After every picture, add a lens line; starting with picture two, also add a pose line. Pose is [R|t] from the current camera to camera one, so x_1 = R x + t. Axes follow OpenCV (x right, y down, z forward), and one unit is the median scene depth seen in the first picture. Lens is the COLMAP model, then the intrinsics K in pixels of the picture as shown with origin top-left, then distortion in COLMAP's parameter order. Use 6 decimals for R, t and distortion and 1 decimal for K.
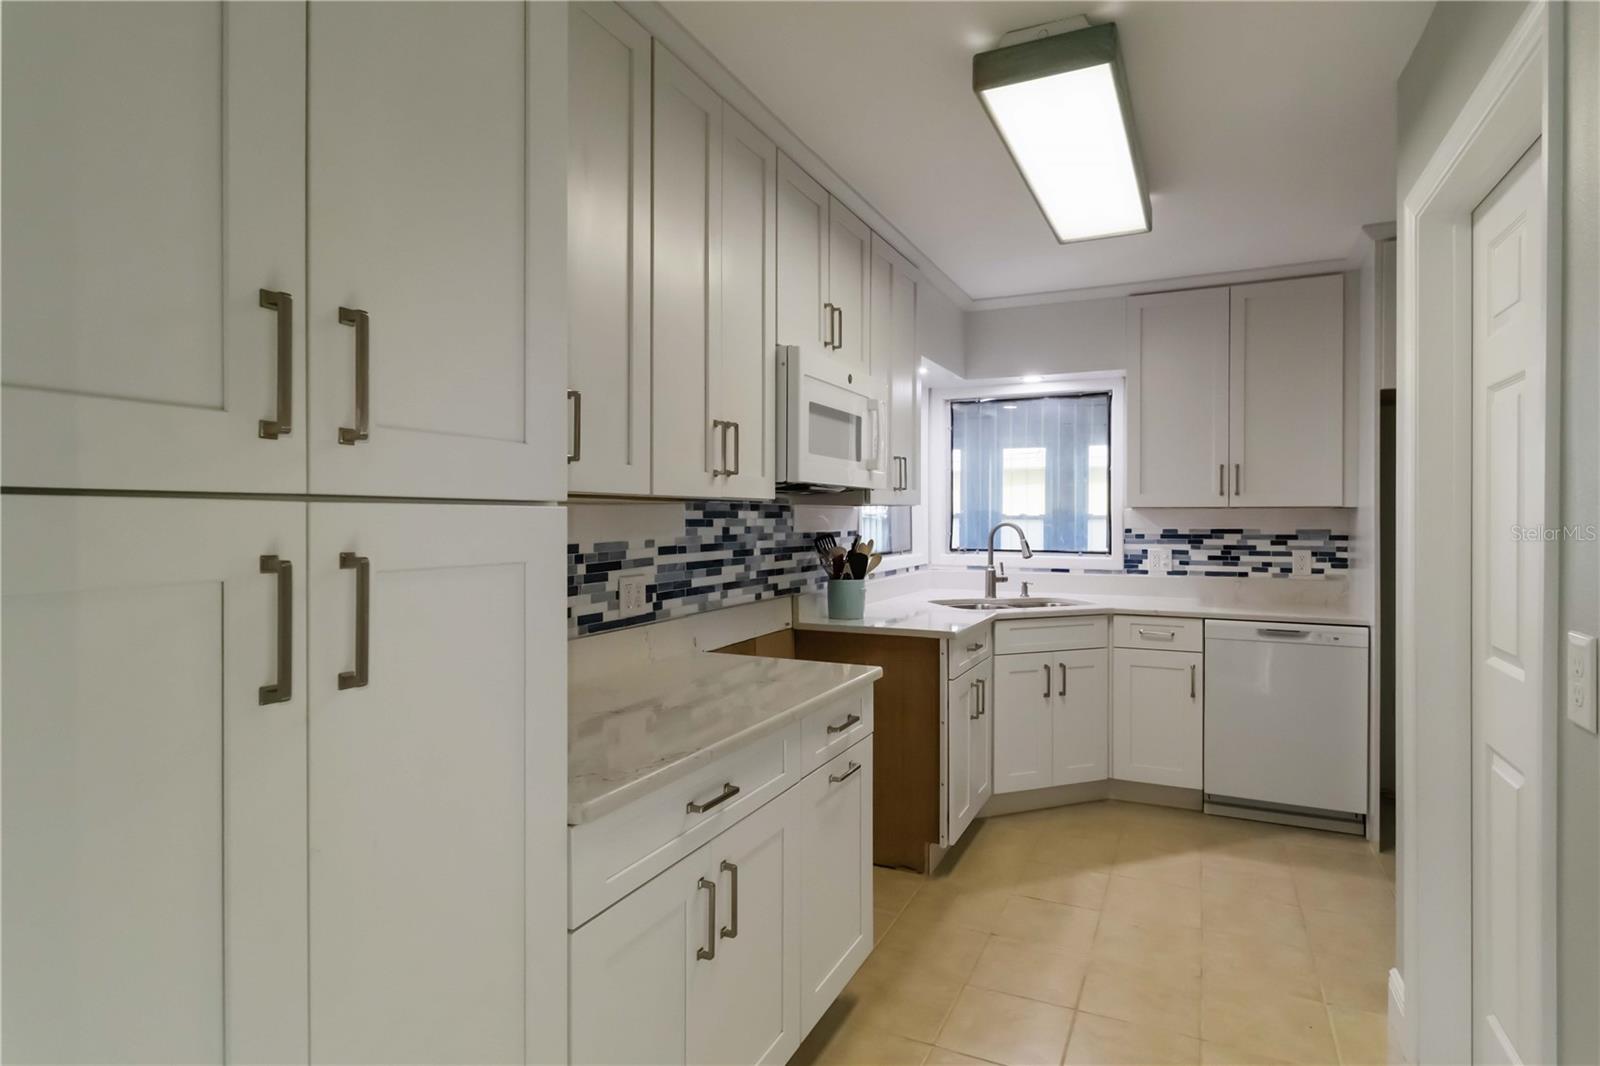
lens RADIAL K [[813.5, 0, 819.7], [0, 813.5, 519.9], [0, 0, 1]] dist [0.000113, -0.000142]
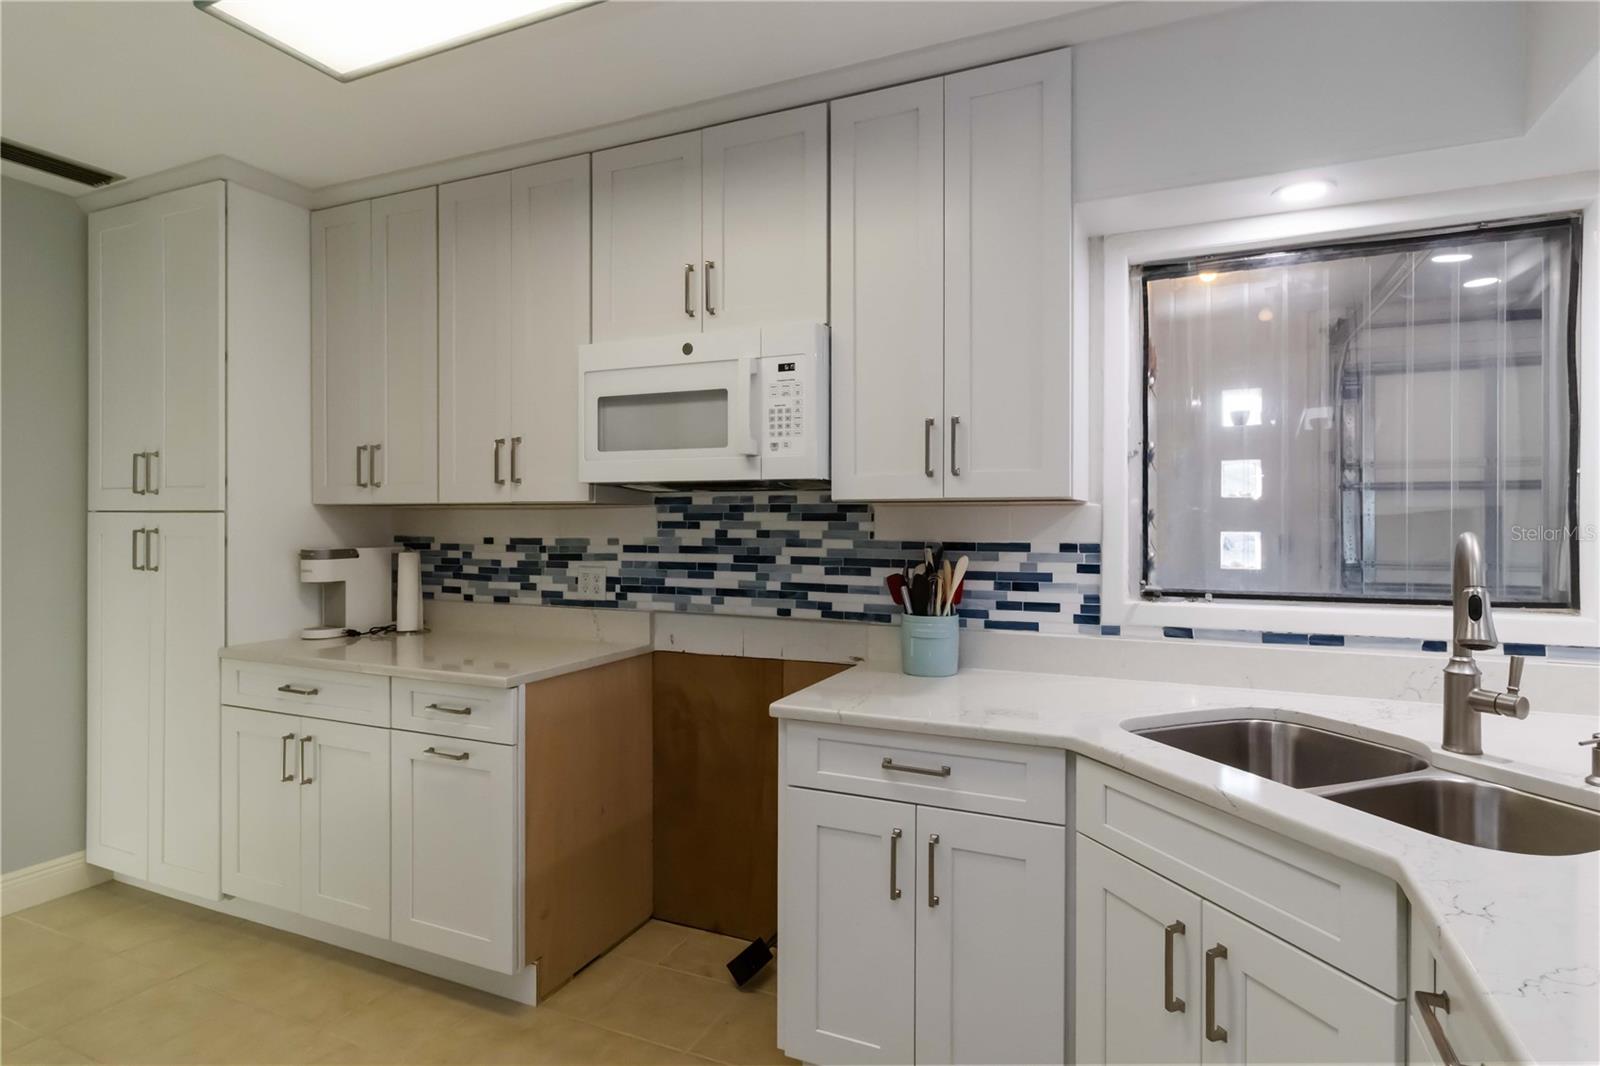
lens RADIAL K [[813.5, 0, 819.7], [0, 813.5, 519.9], [0, 0, 1]] dist [0.000113, -0.000142]
pose [[0.038978, -0.002424, -0.999237, 0.907350], [-0.007085, 0.999971, -0.002703, -0.001018], [0.999215, 0.007185, 0.038960, 1.166497]]
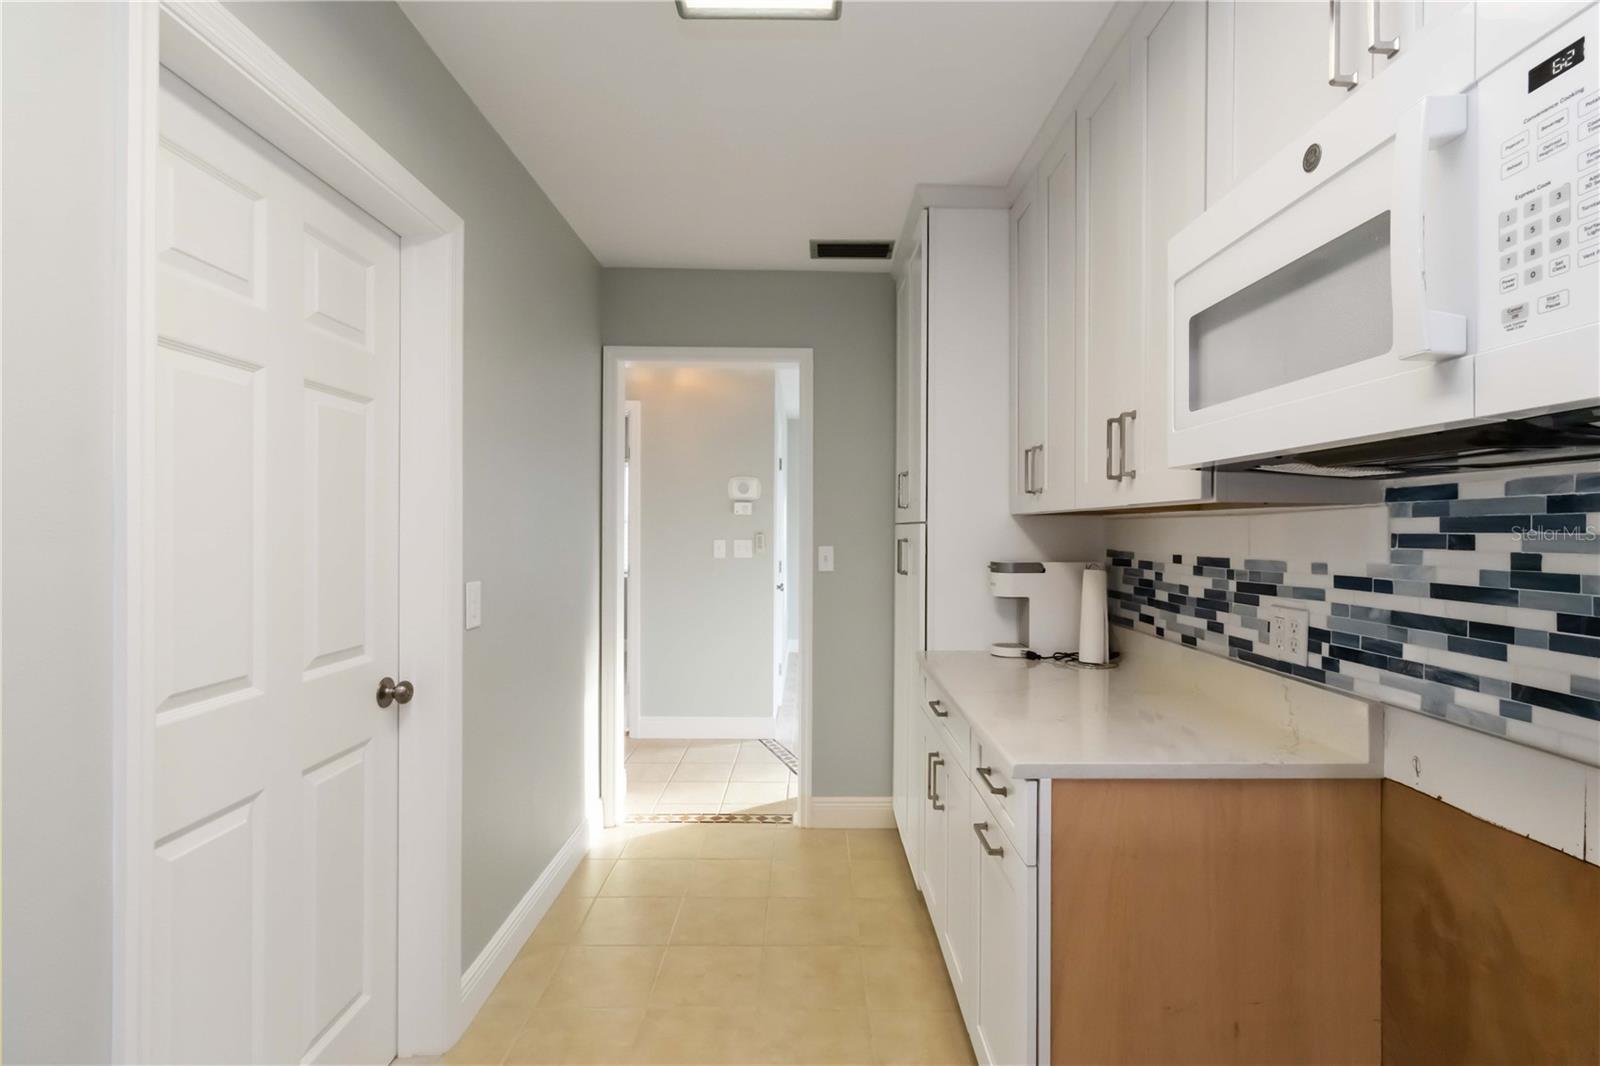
lens RADIAL K [[739.1, 0, 827.1], [0, 739.1, 533.9], [0, 0, 1]] dist [0.002150, -0.000198]
pose [[-0.892792, -0.003570, -0.450455, 0.411841], [-0.008420, 0.999926, 0.008764, -0.001662], [0.450390, 0.011617, -0.892756, 1.276232]]
